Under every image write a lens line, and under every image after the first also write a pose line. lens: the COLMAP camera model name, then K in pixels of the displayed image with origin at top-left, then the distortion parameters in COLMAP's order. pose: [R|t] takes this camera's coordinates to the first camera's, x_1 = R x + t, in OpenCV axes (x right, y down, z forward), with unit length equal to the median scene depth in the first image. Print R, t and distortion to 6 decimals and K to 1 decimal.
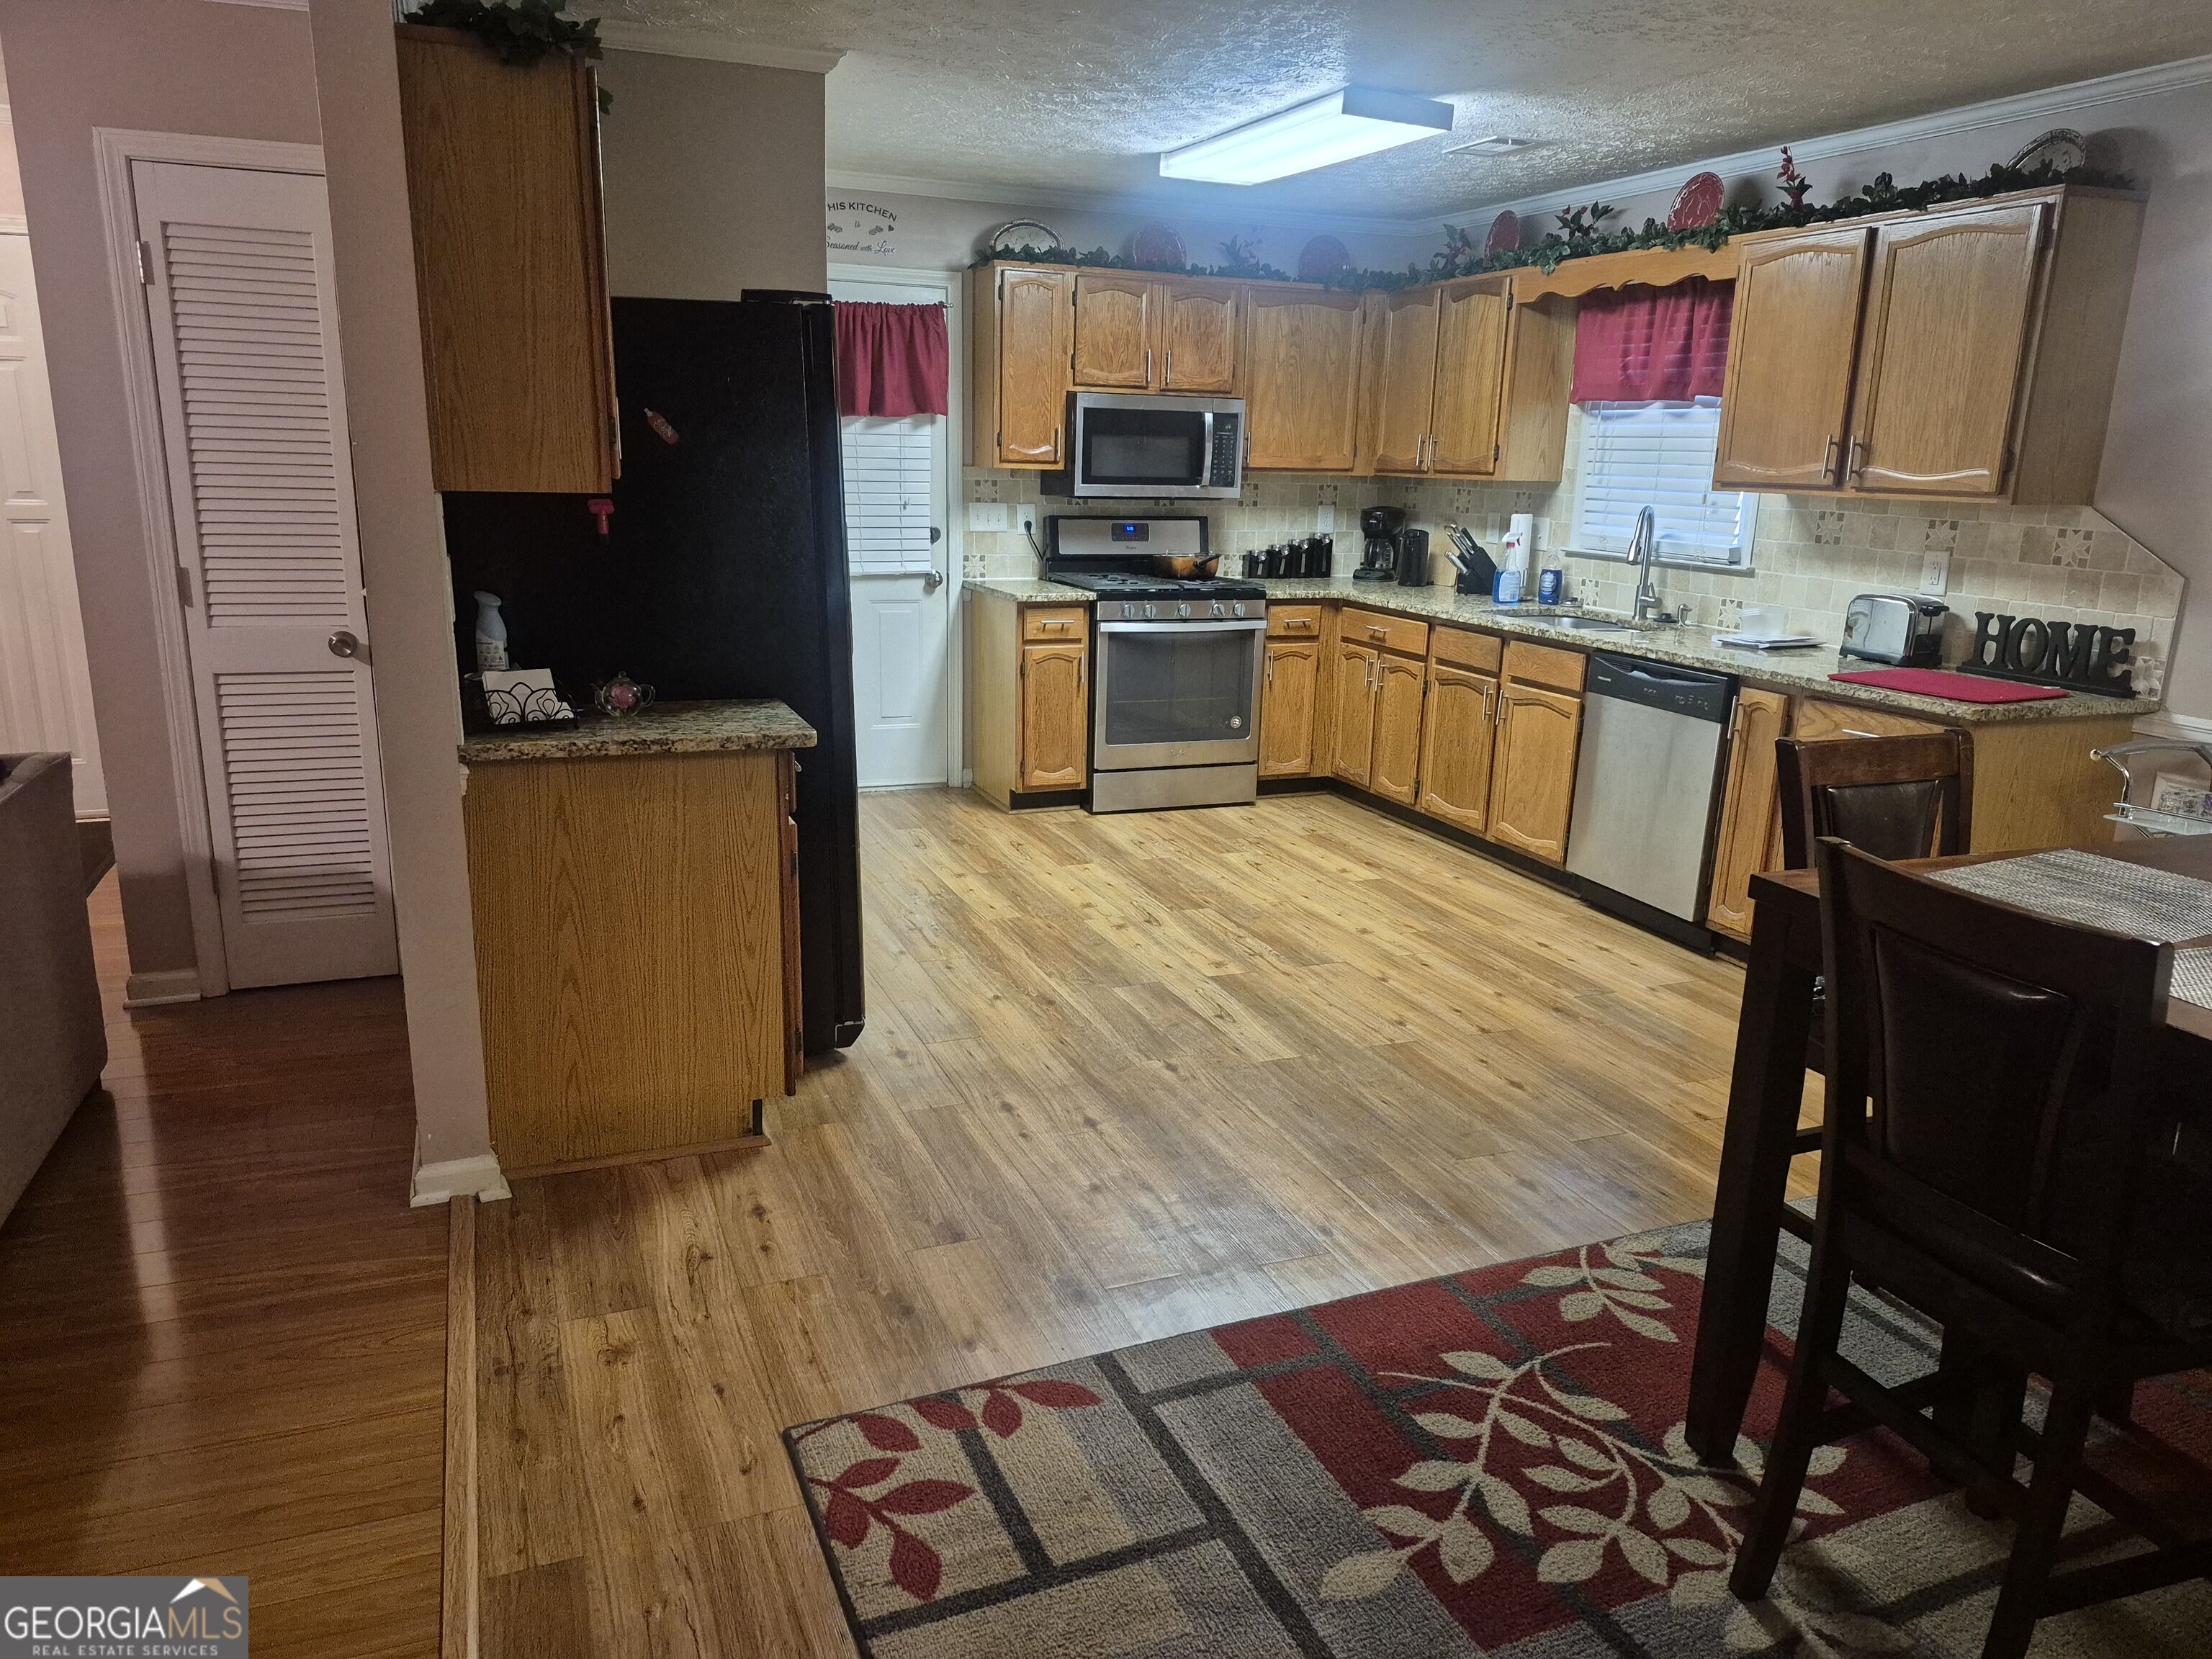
lens RADIAL K [[1525.2, 0, 1094.4], [0, 1525.2, 833.2], [0, 0, 1]] dist [0.144502, -0.208290]
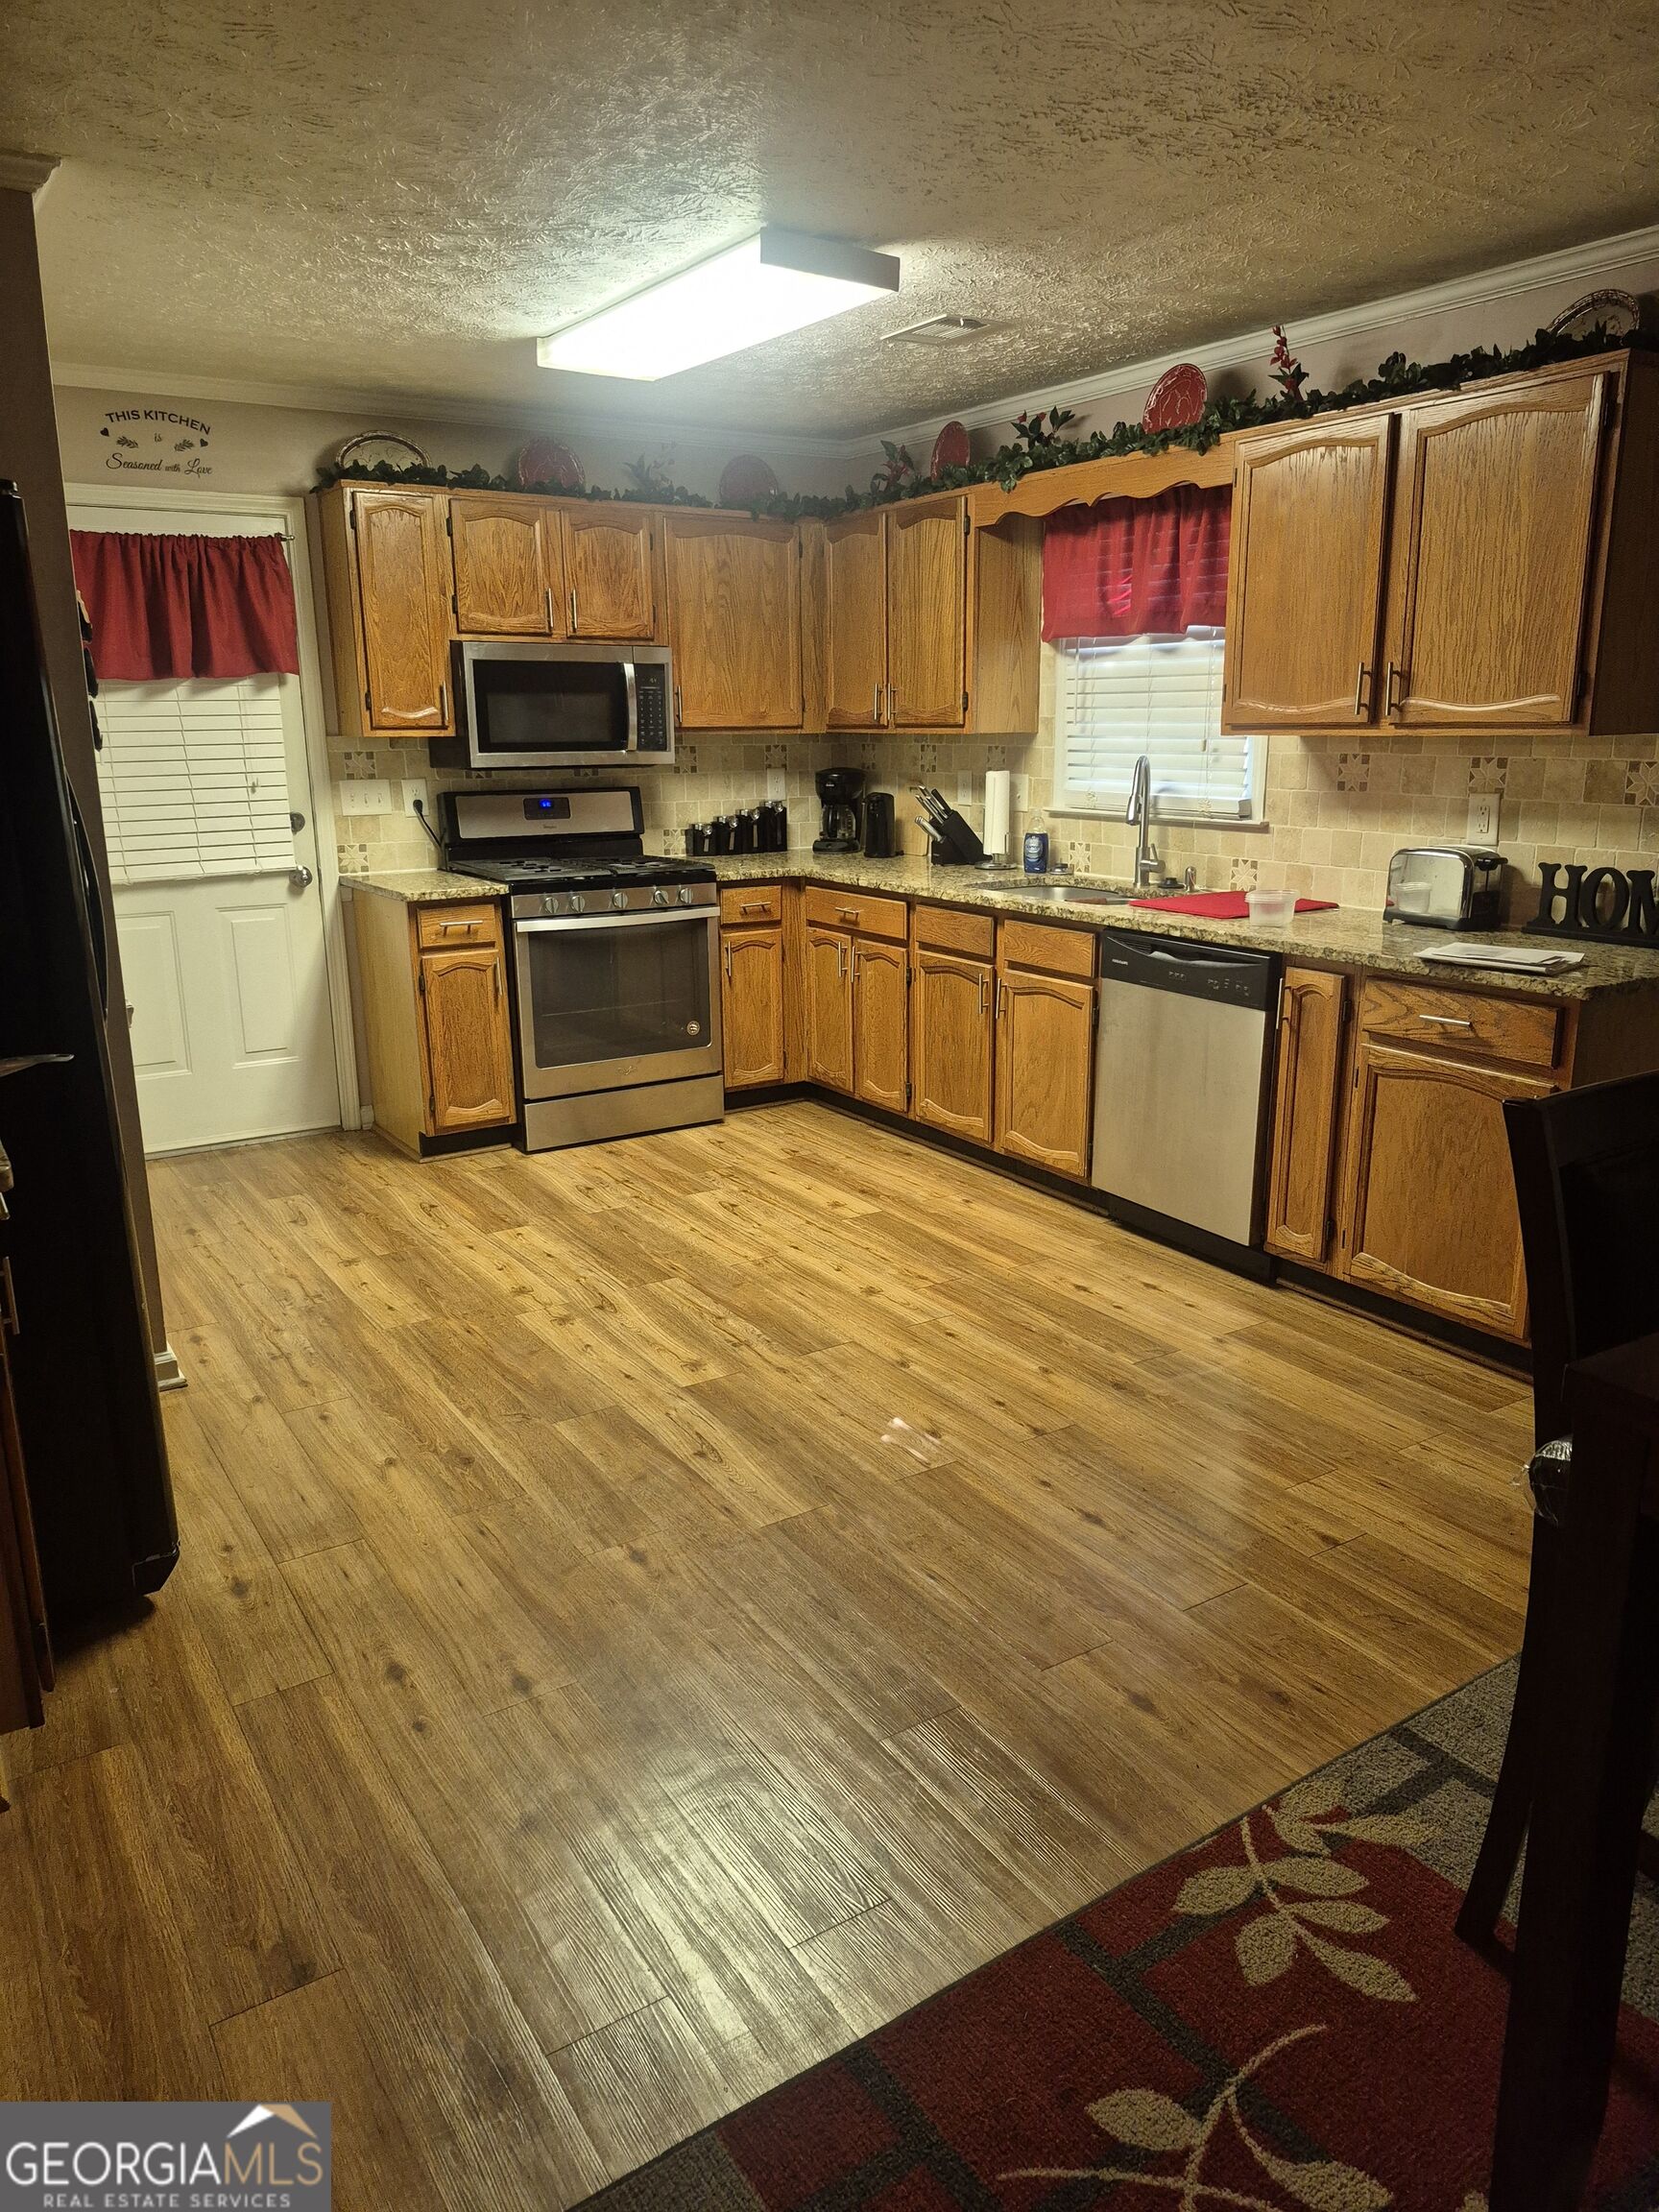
lens RADIAL K [[1525.2, 0, 824.7], [0, 1525.2, 1076.2], [0, 0, 1]] dist [0.144502, -0.208290]
pose [[0.982111, -0.077514, 0.171607, 0.021660], [0.079703, 0.996801, -0.005892, -0.044270], [-0.170601, 0.019464, 0.985148, 0.197939]]
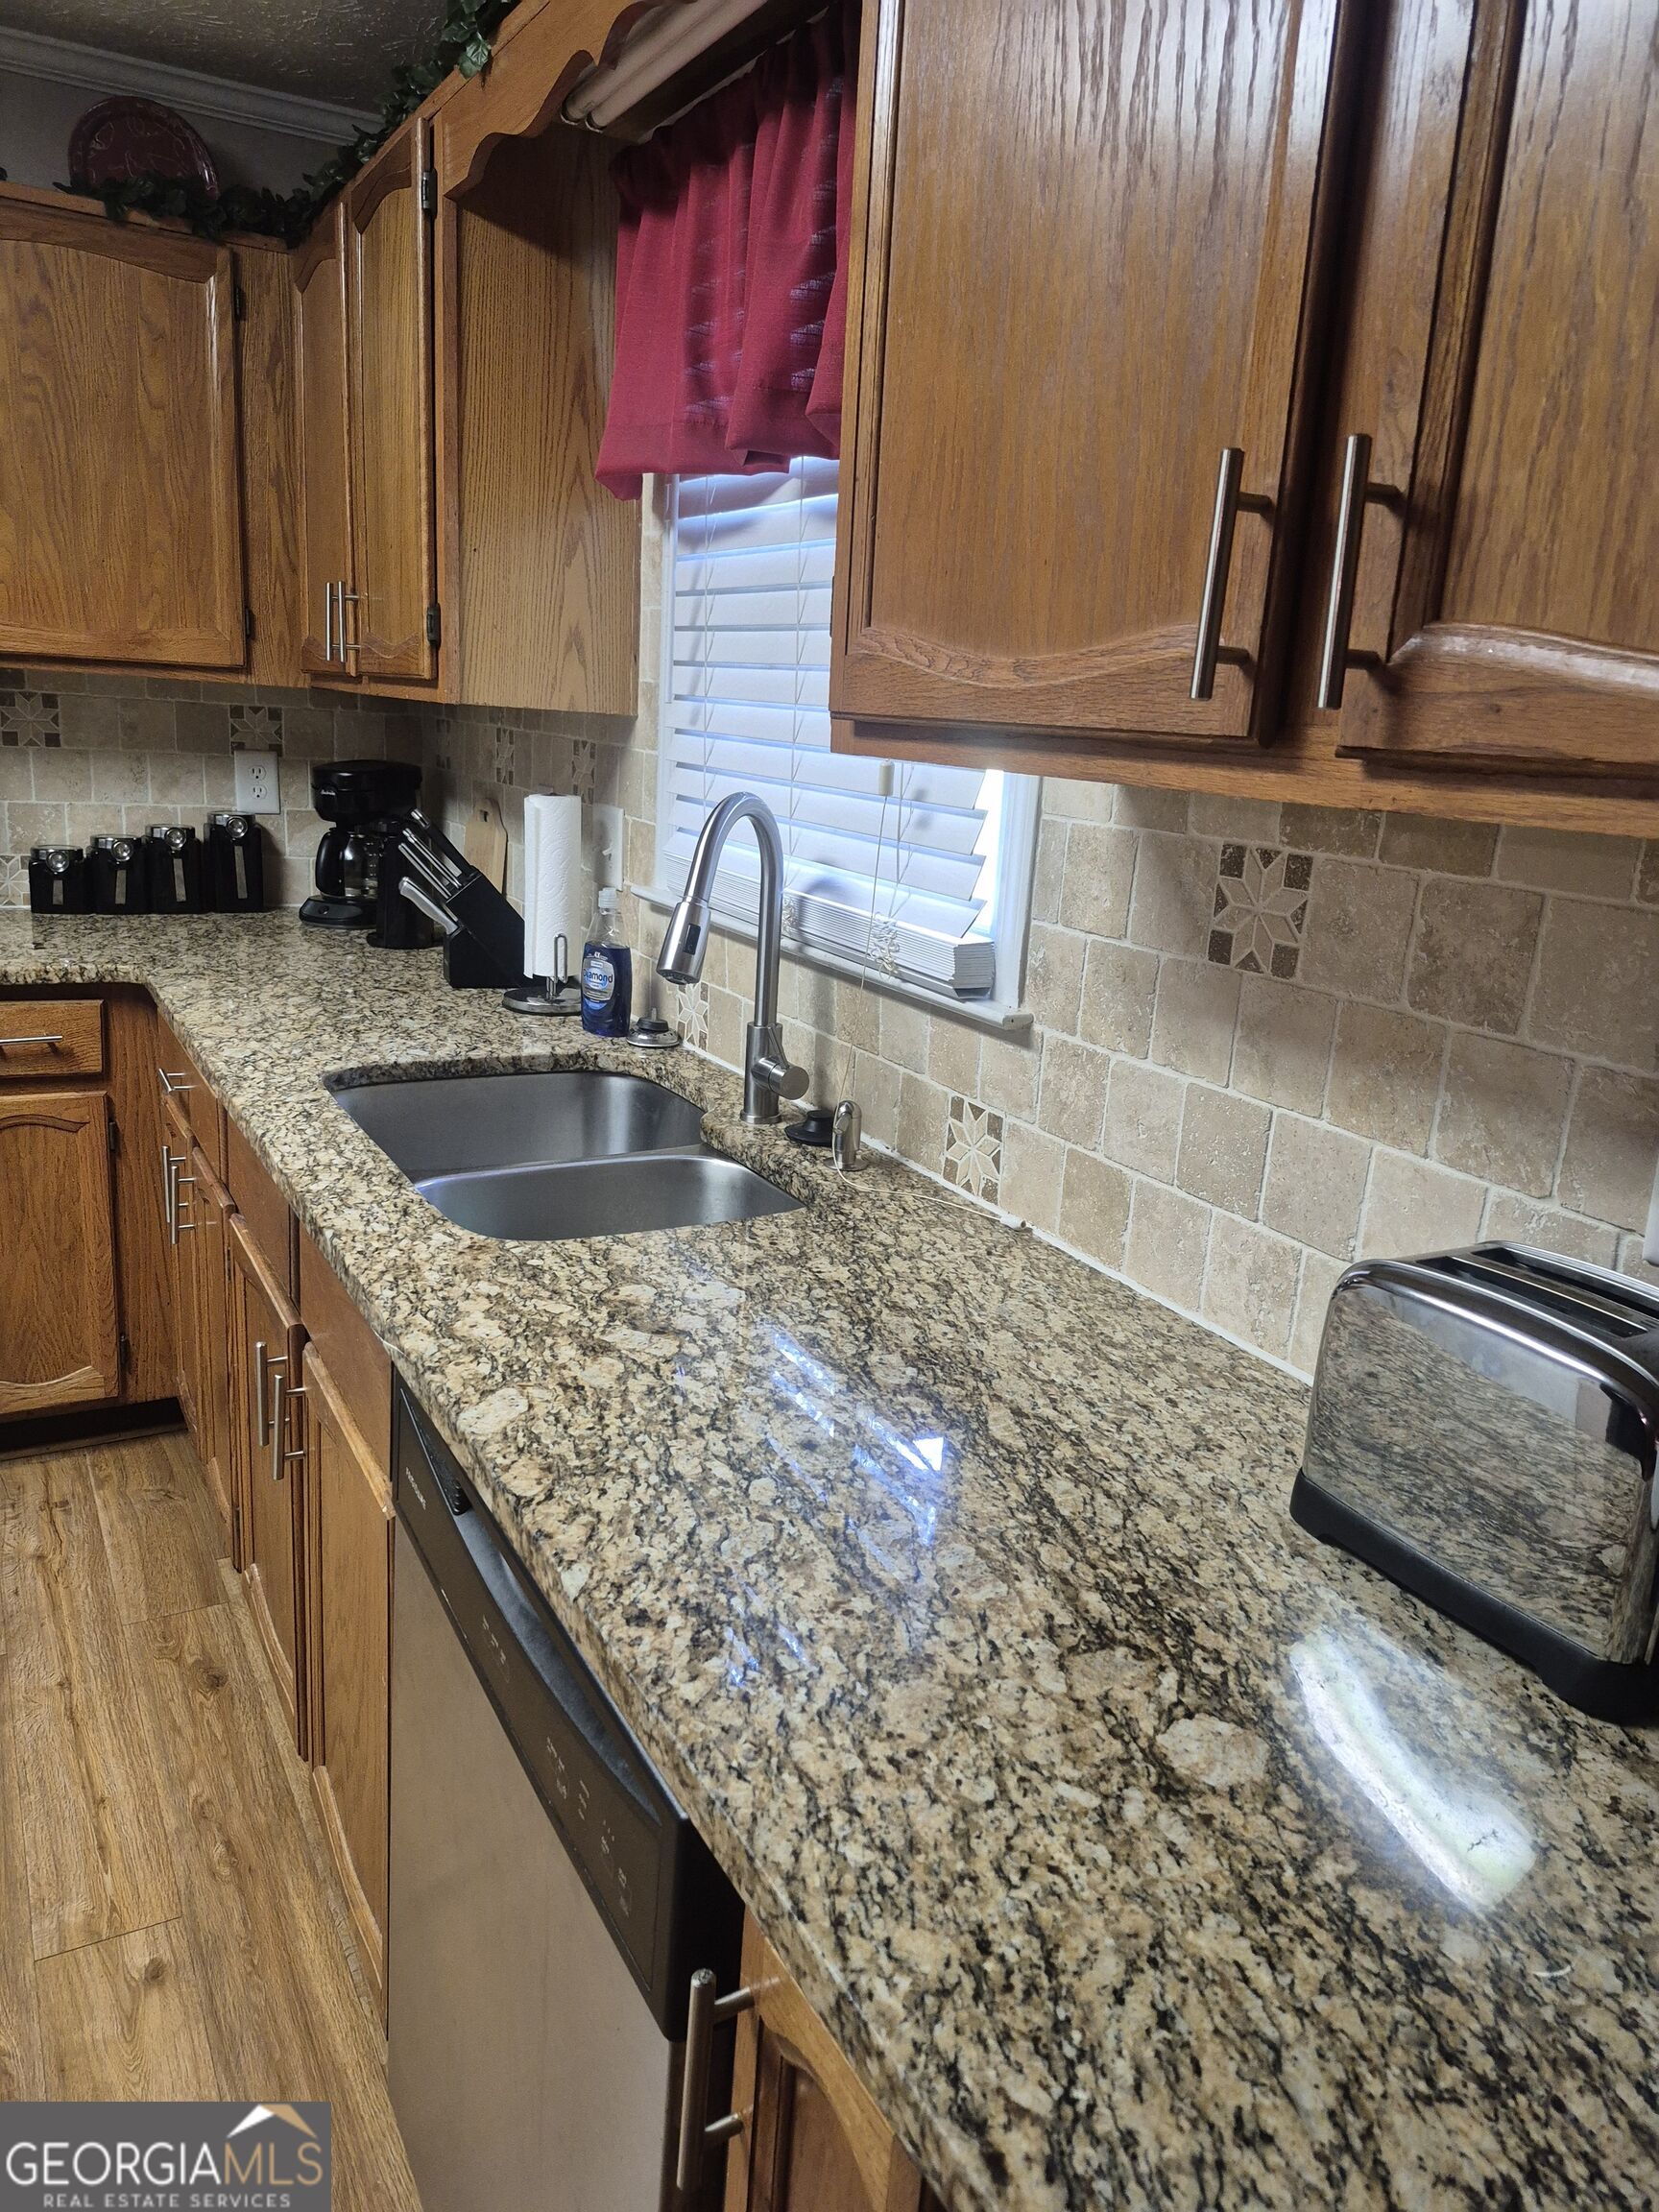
lens RADIAL K [[1525.2, 0, 824.7], [0, 1525.2, 1076.2], [0, 0, 1]] dist [0.144502, -0.208290]
pose [[0.990866, 0.002604, 0.134824, 0.350722], [-0.001906, 0.999984, -0.005306, -0.159917], [-0.134835, 0.005000, 0.990855, 0.726355]]
